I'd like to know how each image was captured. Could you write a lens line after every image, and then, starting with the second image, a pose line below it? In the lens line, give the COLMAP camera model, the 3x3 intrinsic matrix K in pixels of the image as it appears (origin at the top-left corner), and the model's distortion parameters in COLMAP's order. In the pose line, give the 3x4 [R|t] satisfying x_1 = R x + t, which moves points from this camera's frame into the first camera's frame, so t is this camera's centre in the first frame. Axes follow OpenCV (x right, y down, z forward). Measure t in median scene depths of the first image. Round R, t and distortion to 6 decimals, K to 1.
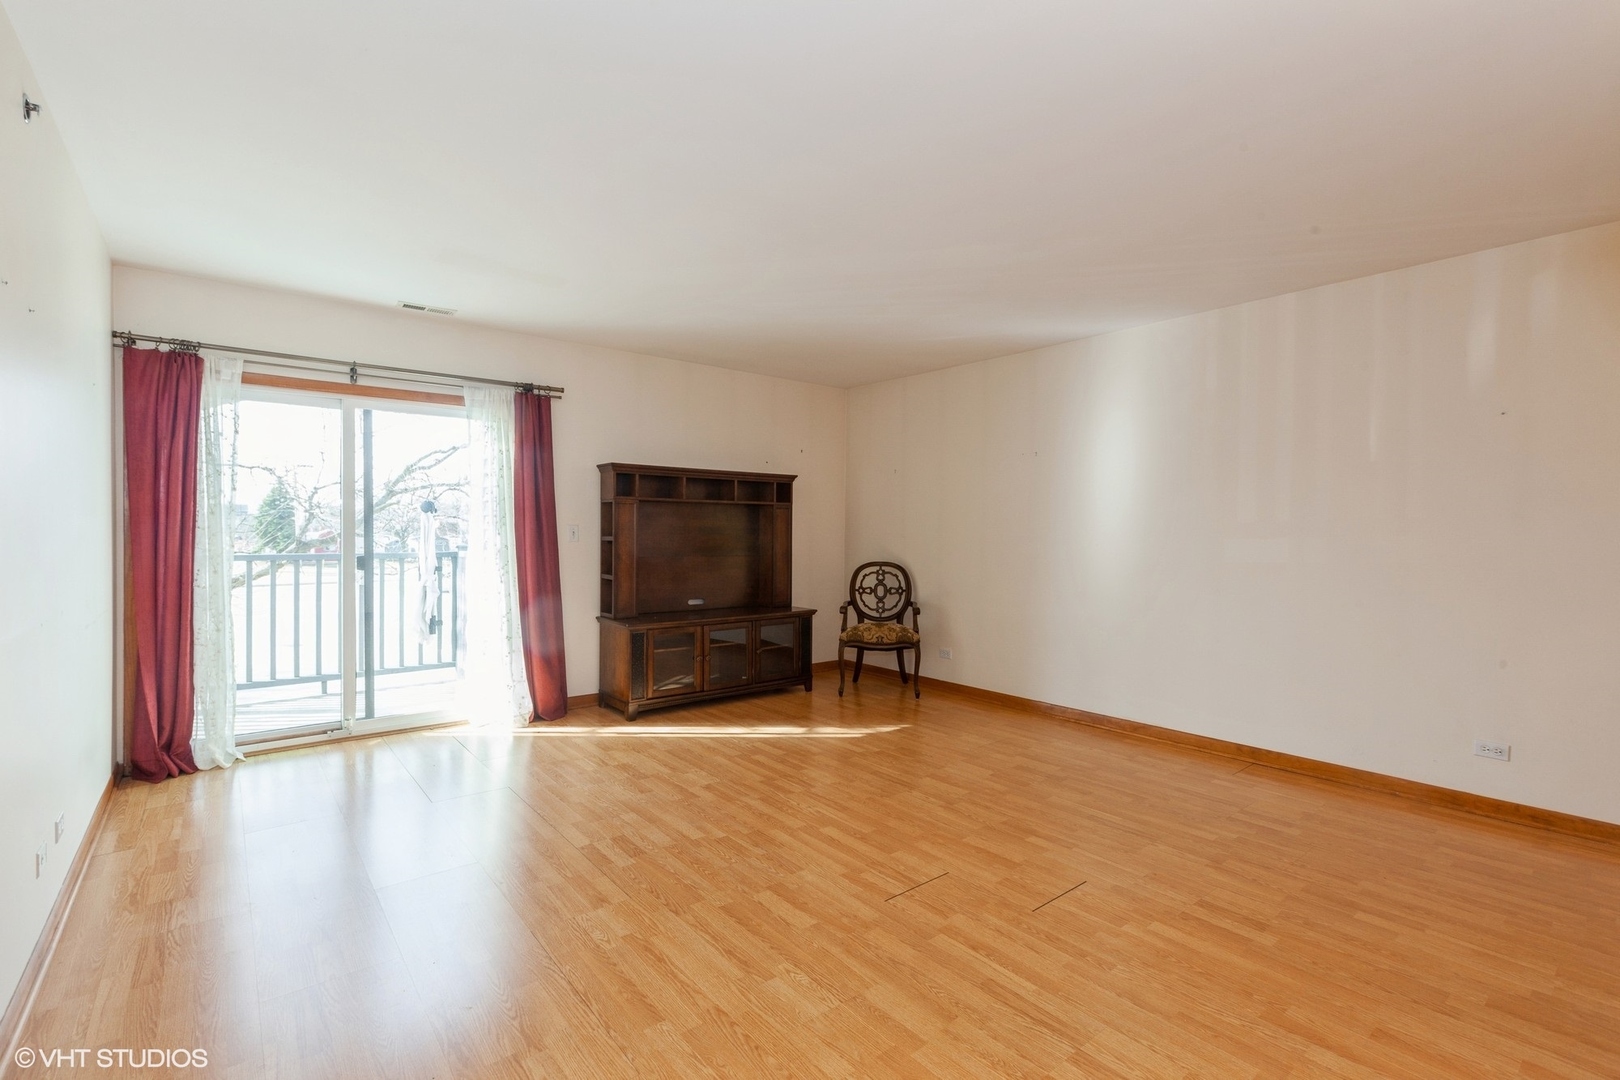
lens RADIAL K [[725.8, 0, 843.5], [0, 725.8, 534.5], [0, 0, 1]] dist [0.008652, -0.002213]
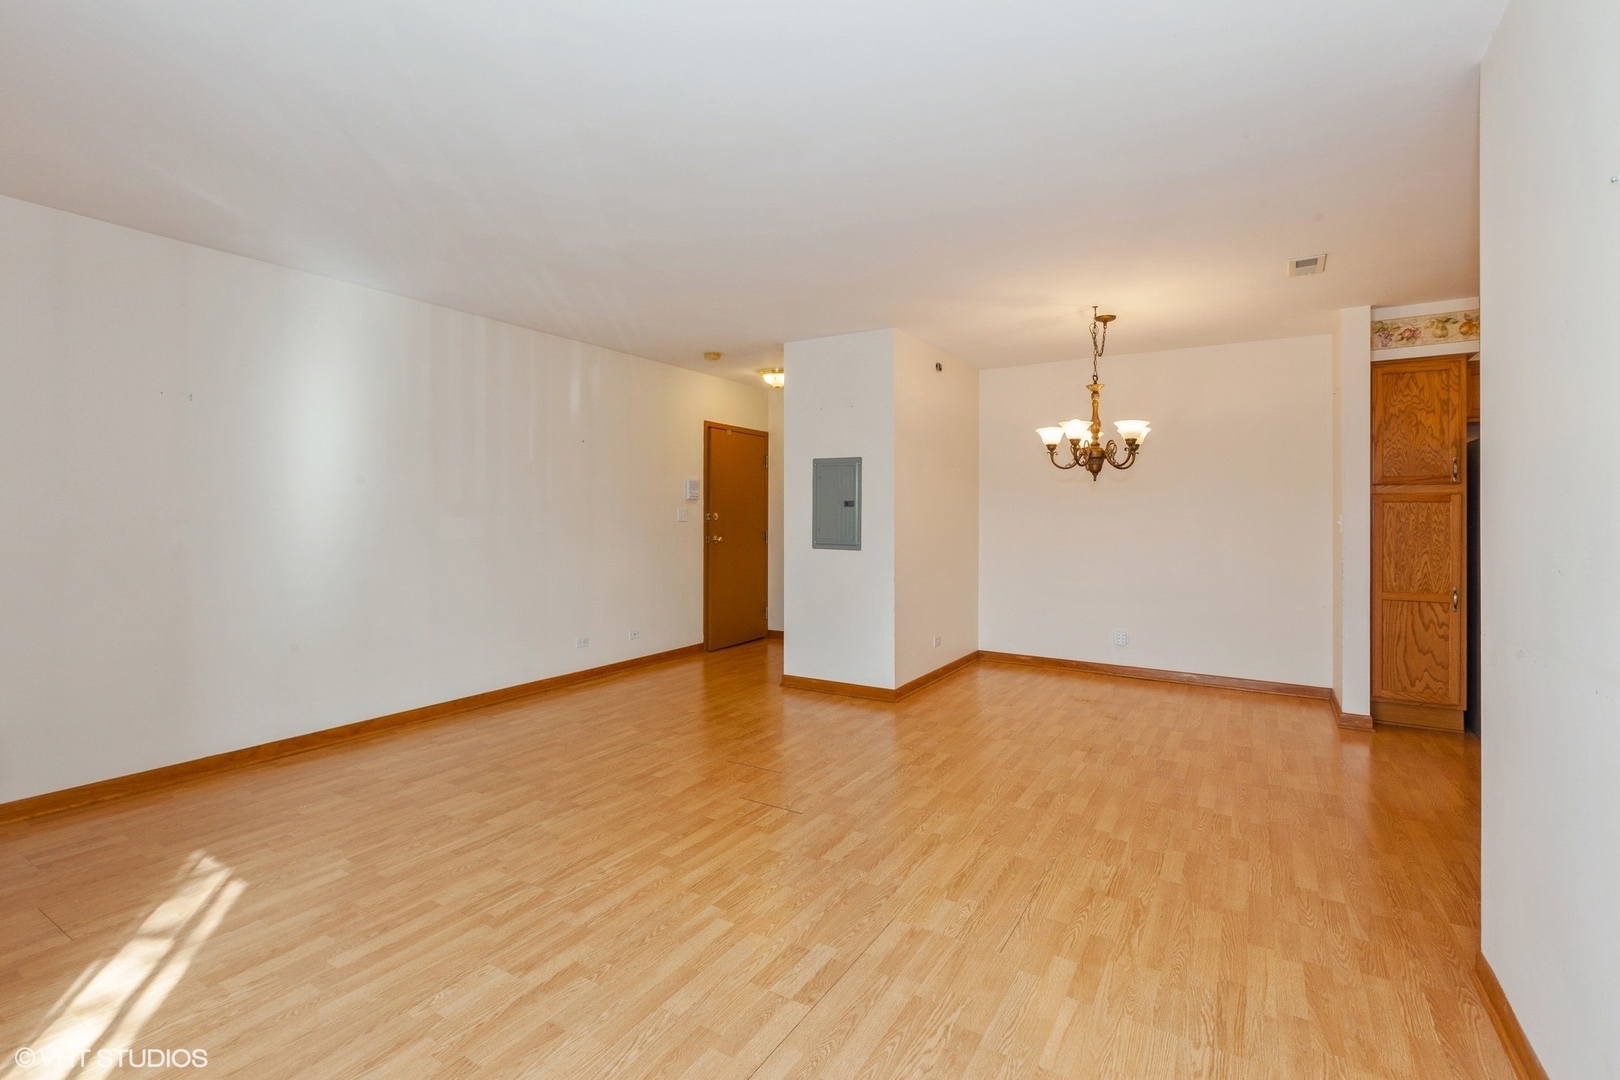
lens RADIAL K [[725.8, 0, 775.8], [0, 725.8, 493.2], [0, 0, 1]] dist [0.008652, -0.002213]
pose [[-0.273707, 0.020732, 0.961590, -0.862657], [-0.003185, 0.999743, -0.022461, -0.010501], [-0.961808, -0.009210, -0.273571, 1.055910]]
